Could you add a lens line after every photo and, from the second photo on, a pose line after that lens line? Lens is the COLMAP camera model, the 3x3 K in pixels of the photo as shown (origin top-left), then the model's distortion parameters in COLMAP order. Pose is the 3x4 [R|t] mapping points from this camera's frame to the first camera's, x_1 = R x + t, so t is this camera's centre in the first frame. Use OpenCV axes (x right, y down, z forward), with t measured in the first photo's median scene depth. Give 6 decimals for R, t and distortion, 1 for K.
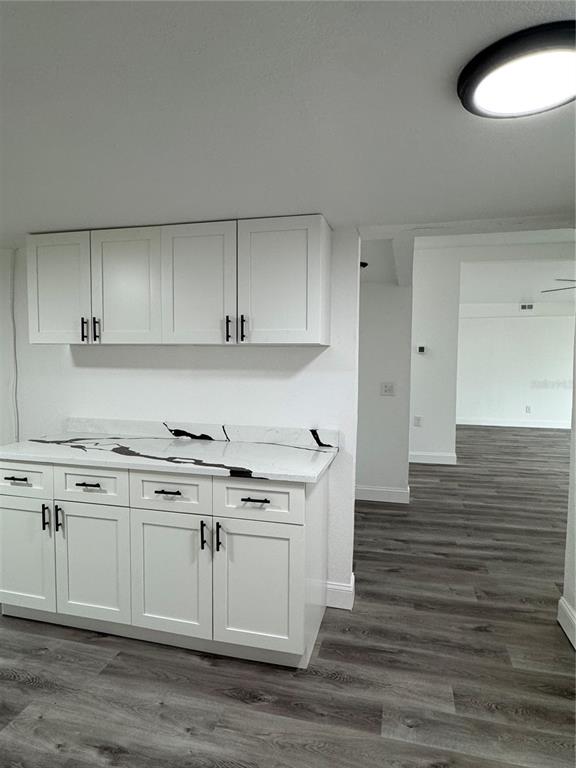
lens RADIAL K [[454.9, 0, 288.0], [0, 454.9, 384.0], [0, 0, 1]] dist [-0.003038, 0.001230]
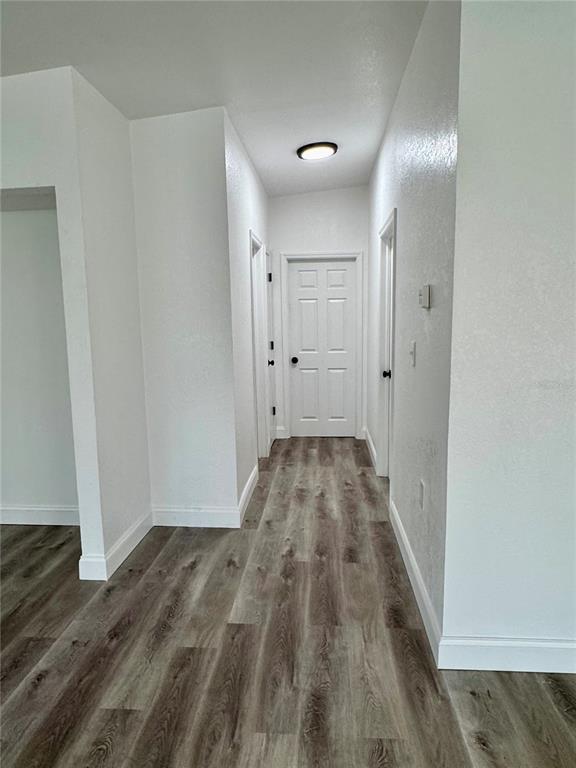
lens RADIAL K [[494.8, 0, 288.0], [0, 494.8, 384.0], [0, 0, 1]] dist [0.001343, 0.002367]
pose [[0.180451, 0.121409, -0.976062, 0.961445], [-0.048523, 0.992243, 0.114451, -0.070197], [0.982386, 0.026708, 0.184942, 1.226097]]
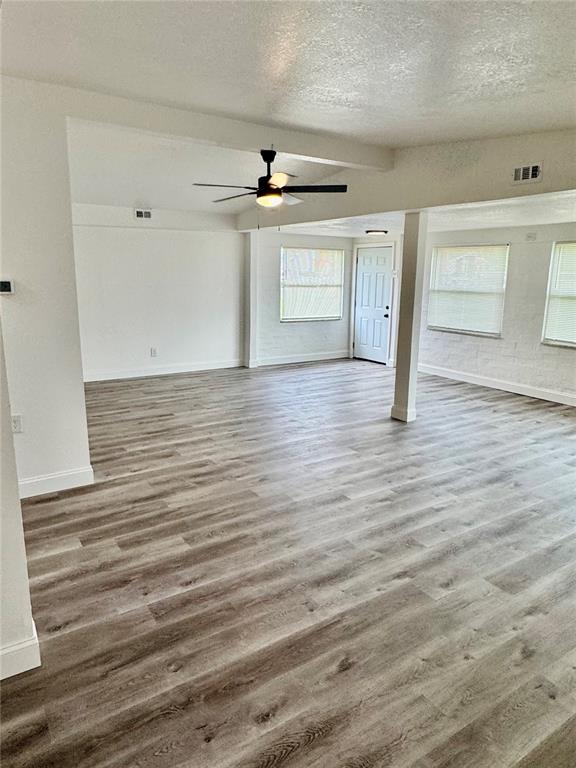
lens RADIAL K [[503.6, 0, 288.0], [0, 503.6, 384.0], [0, 0, 1]] dist [-0.024978, 0.001018]
pose [[0.677227, -0.160709, 0.718008, 0.139001], [0.041993, 0.982706, 0.180347, -0.082196], [-0.734574, -0.091985, 0.672264, 0.575808]]
